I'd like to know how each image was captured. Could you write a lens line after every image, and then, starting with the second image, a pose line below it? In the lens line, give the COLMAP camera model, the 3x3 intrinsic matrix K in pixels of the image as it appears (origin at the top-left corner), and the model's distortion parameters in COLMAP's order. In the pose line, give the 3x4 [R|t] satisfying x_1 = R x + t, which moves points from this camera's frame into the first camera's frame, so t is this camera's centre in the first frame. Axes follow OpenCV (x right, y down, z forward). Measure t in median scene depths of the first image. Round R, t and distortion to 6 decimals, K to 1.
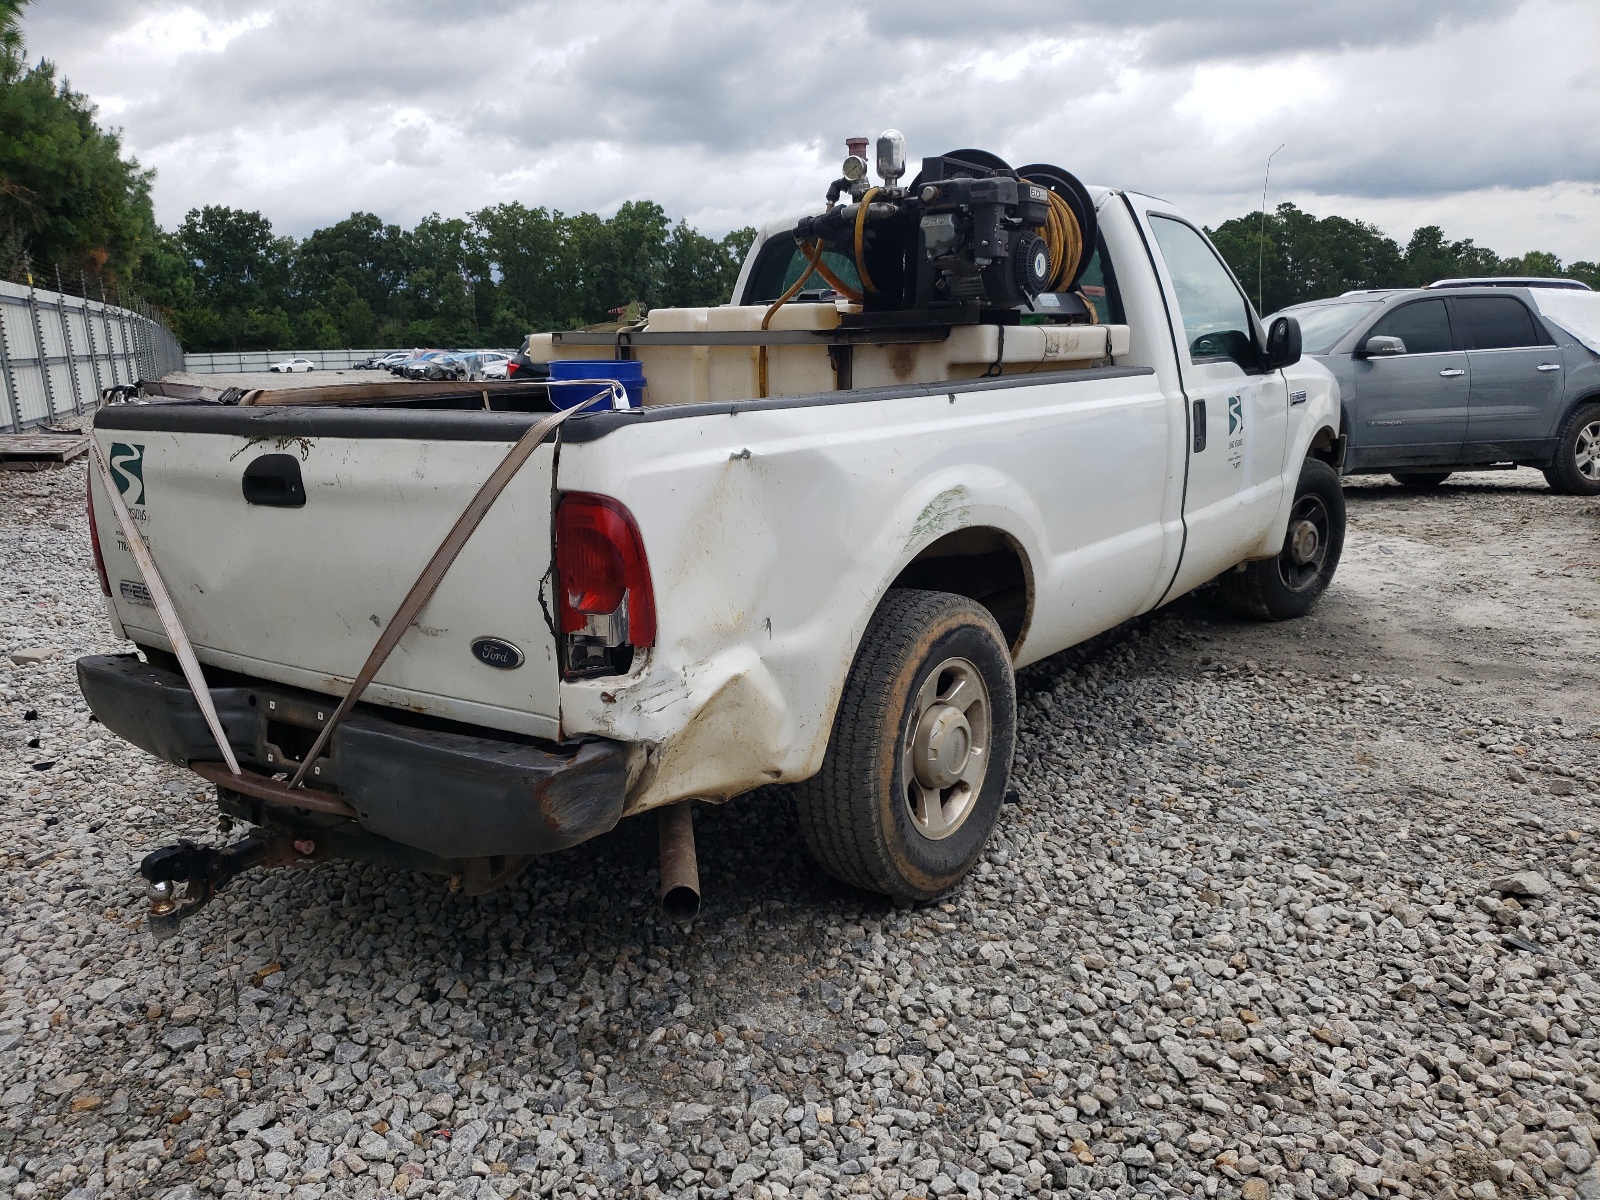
lens RADIAL K [[1256.9, 0, 806.6], [0, 1256.9, 628.3], [0, 0, 1]] dist [0.050454, -0.088468]
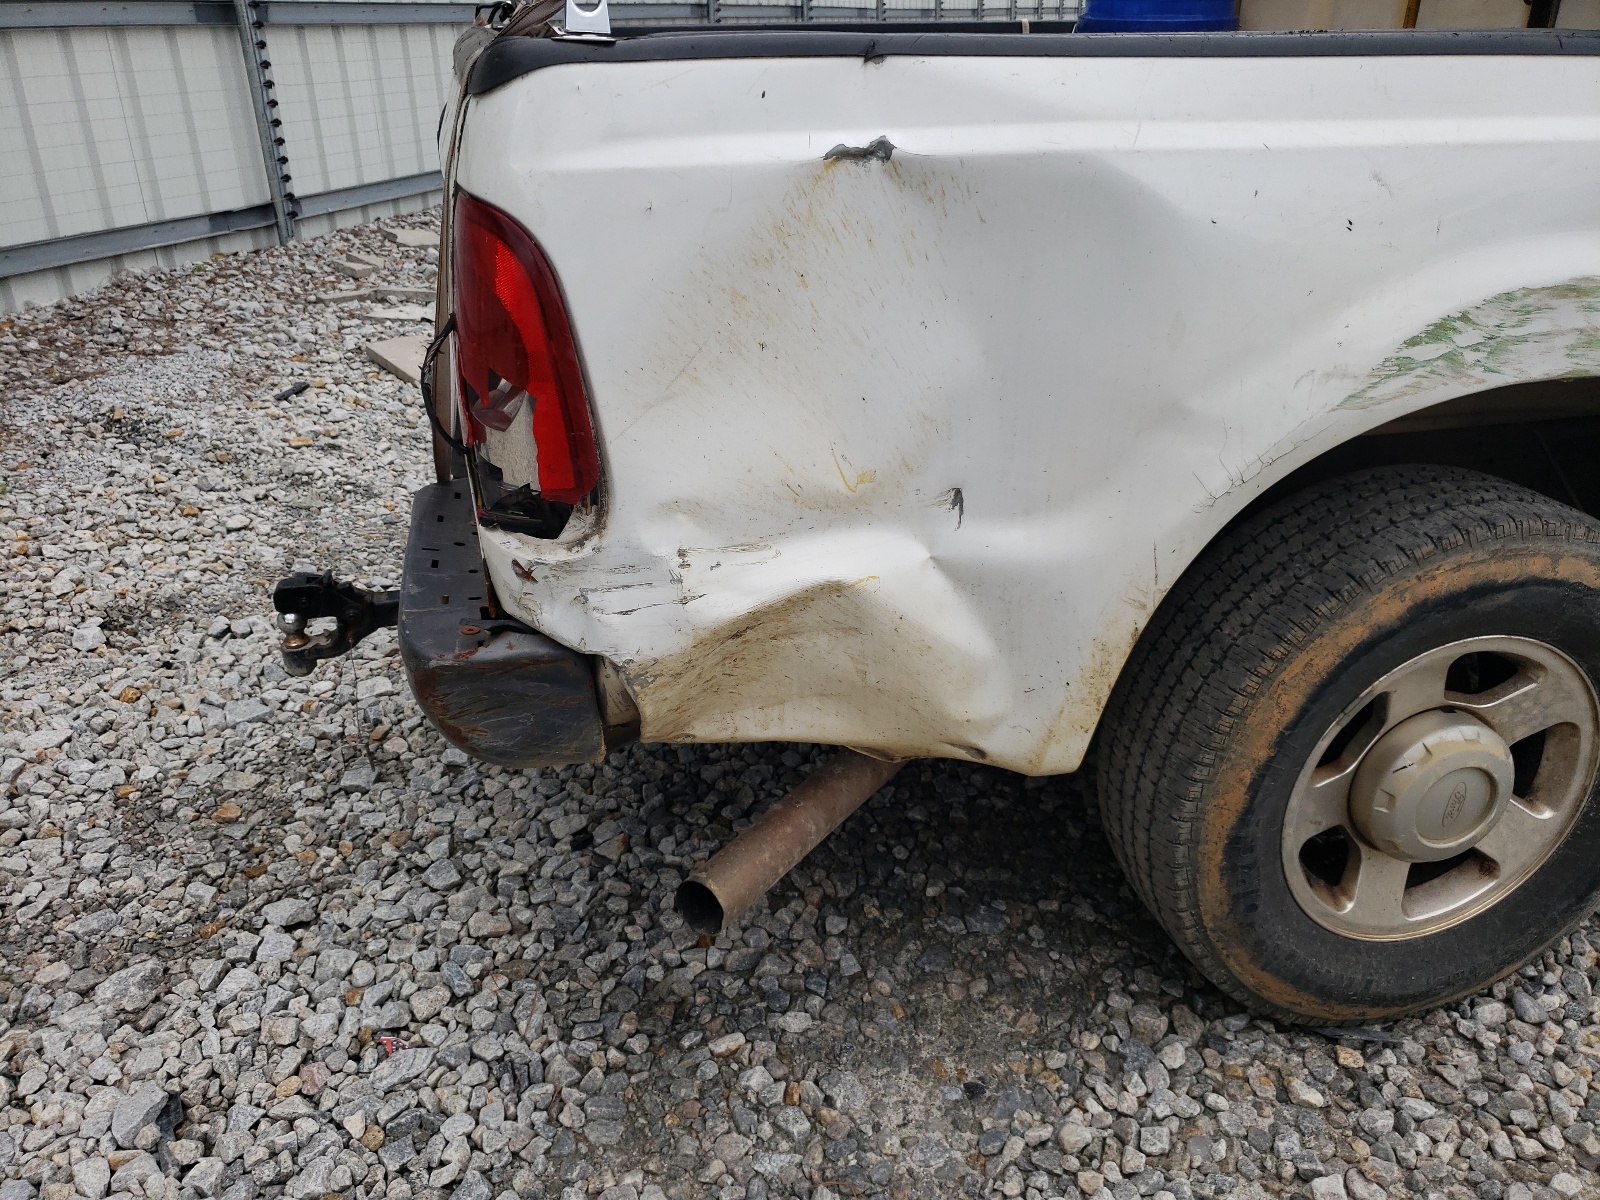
lens RADIAL K [[1256.9, 0, 806.6], [0, 1256.9, 628.3], [0, 0, 1]] dist [0.050454, -0.088468]
pose [[0.746243, 0.315357, -0.586235, 0.235450], [-0.166338, 0.941066, 0.294494, -0.092198], [0.644557, -0.122251, 0.754719, 0.531169]]
